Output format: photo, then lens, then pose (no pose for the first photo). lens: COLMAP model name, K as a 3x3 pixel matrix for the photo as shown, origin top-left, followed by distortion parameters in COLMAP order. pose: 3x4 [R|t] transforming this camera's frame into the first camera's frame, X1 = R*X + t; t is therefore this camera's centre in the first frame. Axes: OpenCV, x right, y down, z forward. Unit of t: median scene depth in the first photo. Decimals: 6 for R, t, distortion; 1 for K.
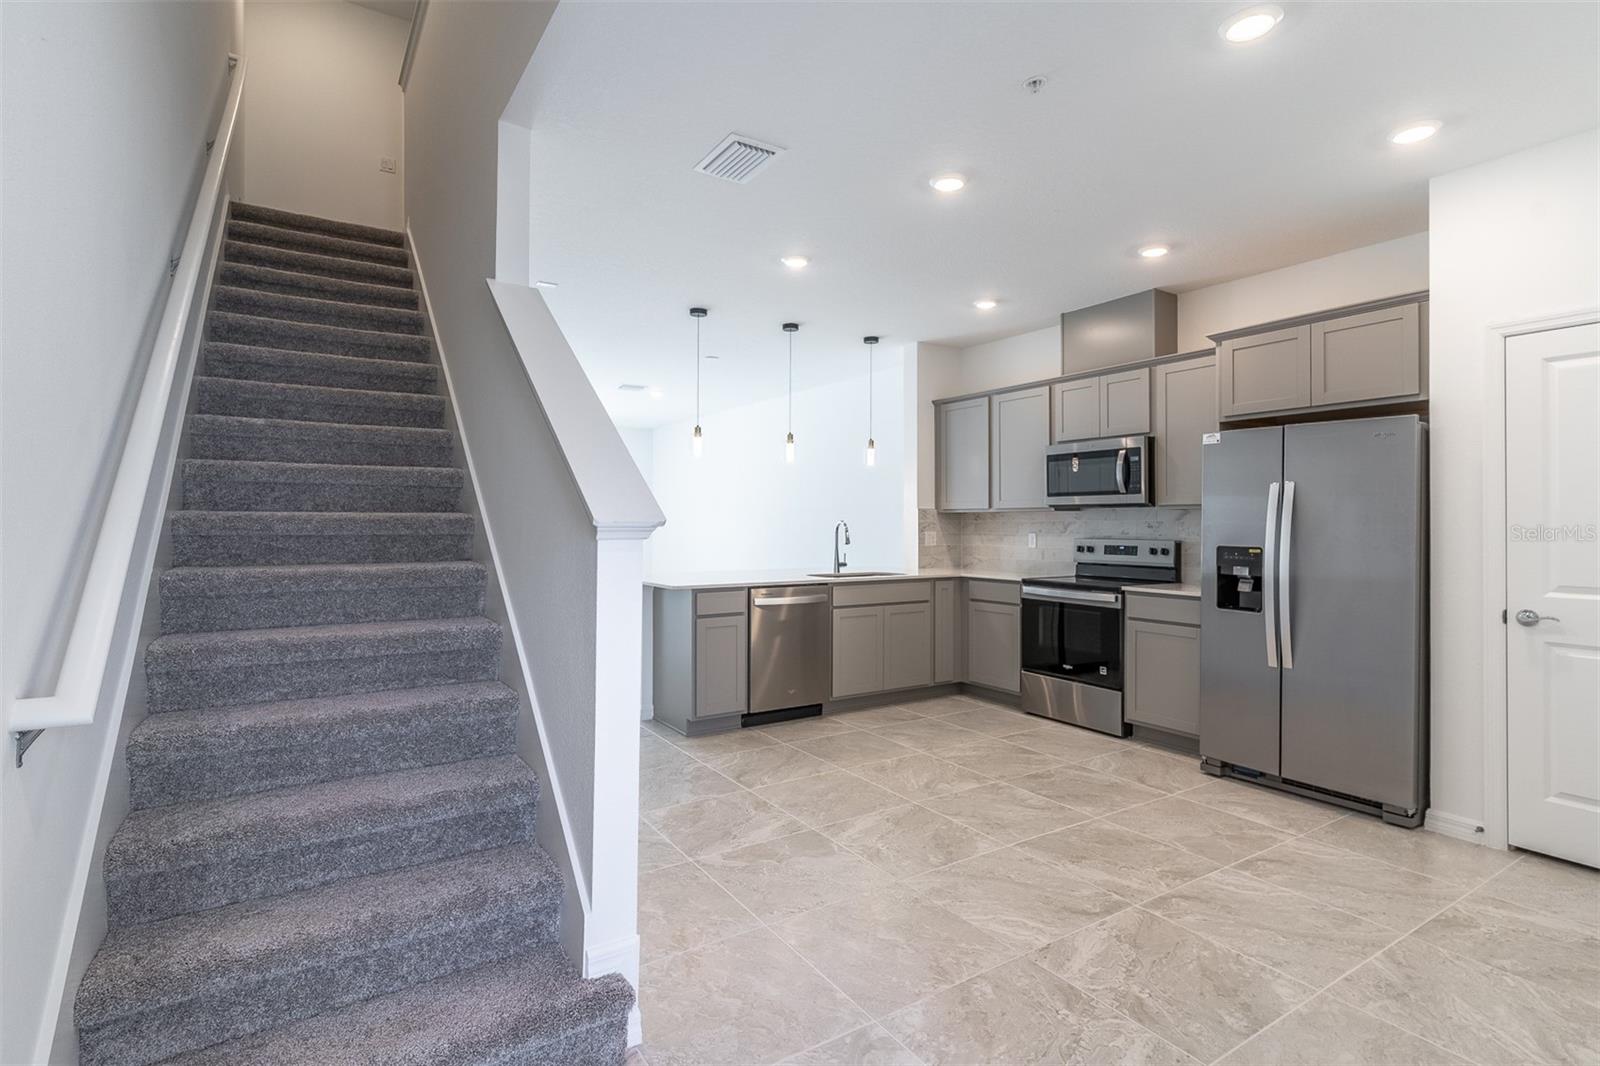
lens RADIAL K [[769.4, 0, 803.1], [0, 769.4, 522.2], [0, 0, 1]] dist [0.011996, -0.001146]
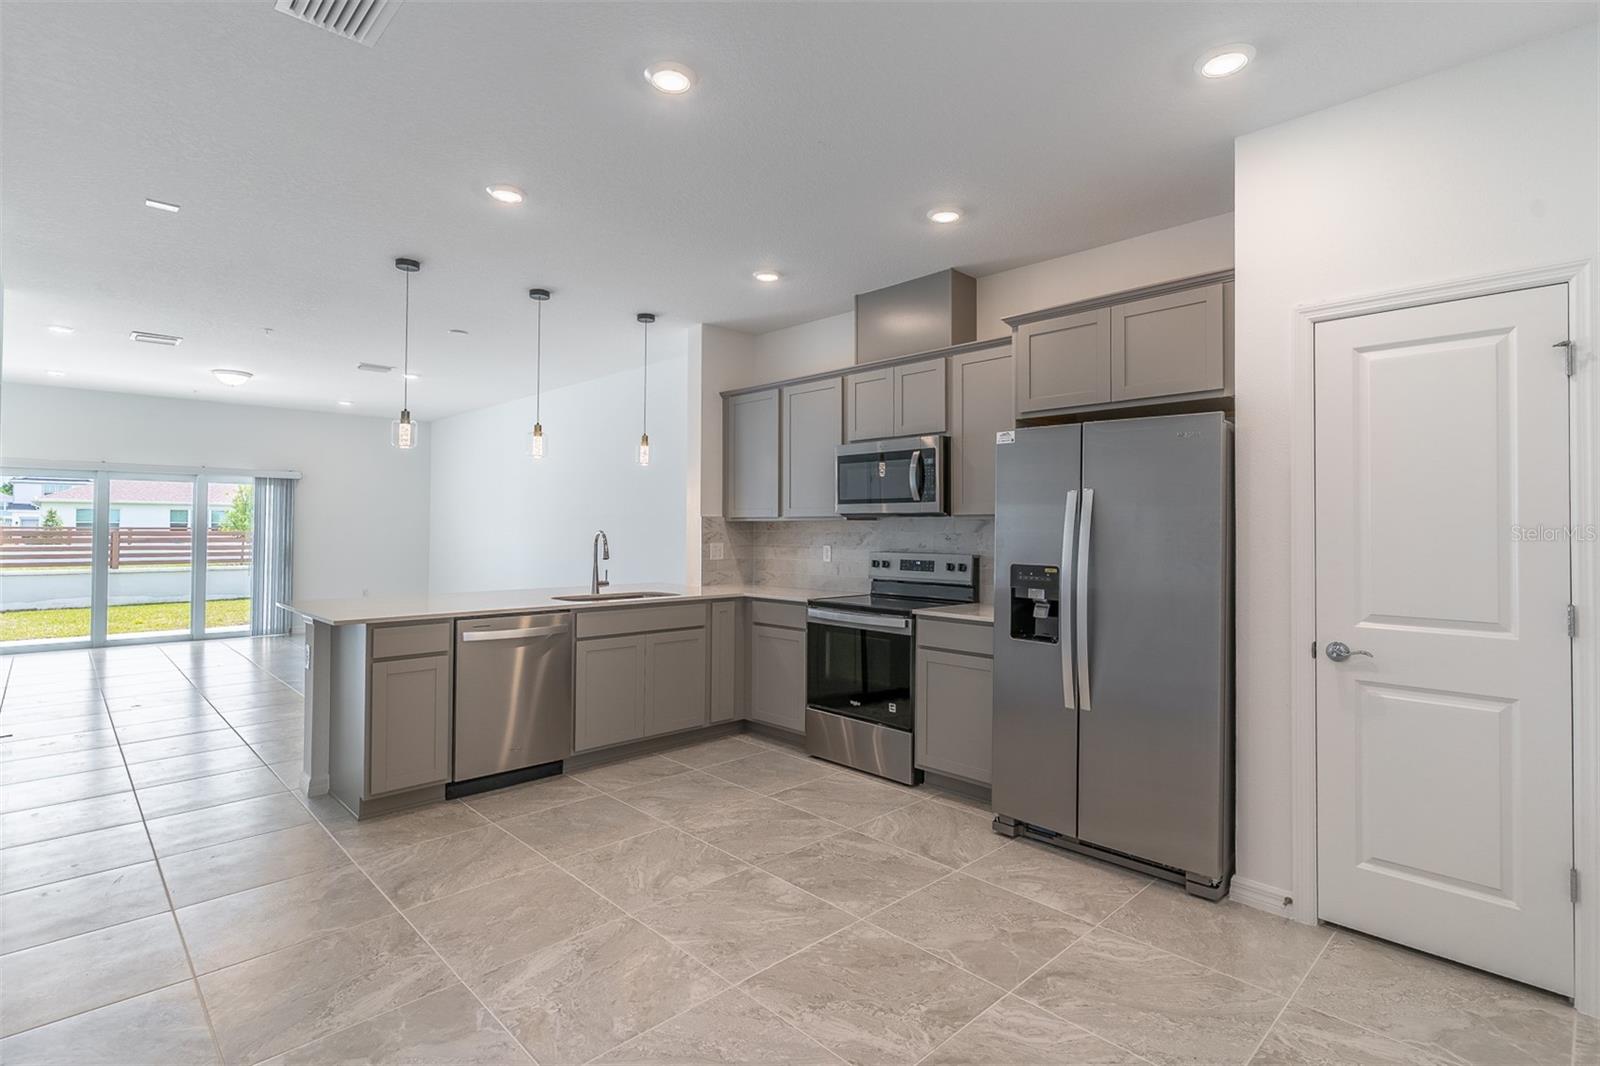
lens RADIAL K [[769.4, 0, 796.0], [0, 769.4, 526.6], [0, 0, 1]] dist [0.011996, -0.001146]
pose [[0.981590, 0.003153, 0.190972, 0.135985], [-0.002877, 0.999994, -0.001722, -0.008047], [-0.190976, 0.001141, 0.981594, 0.204831]]
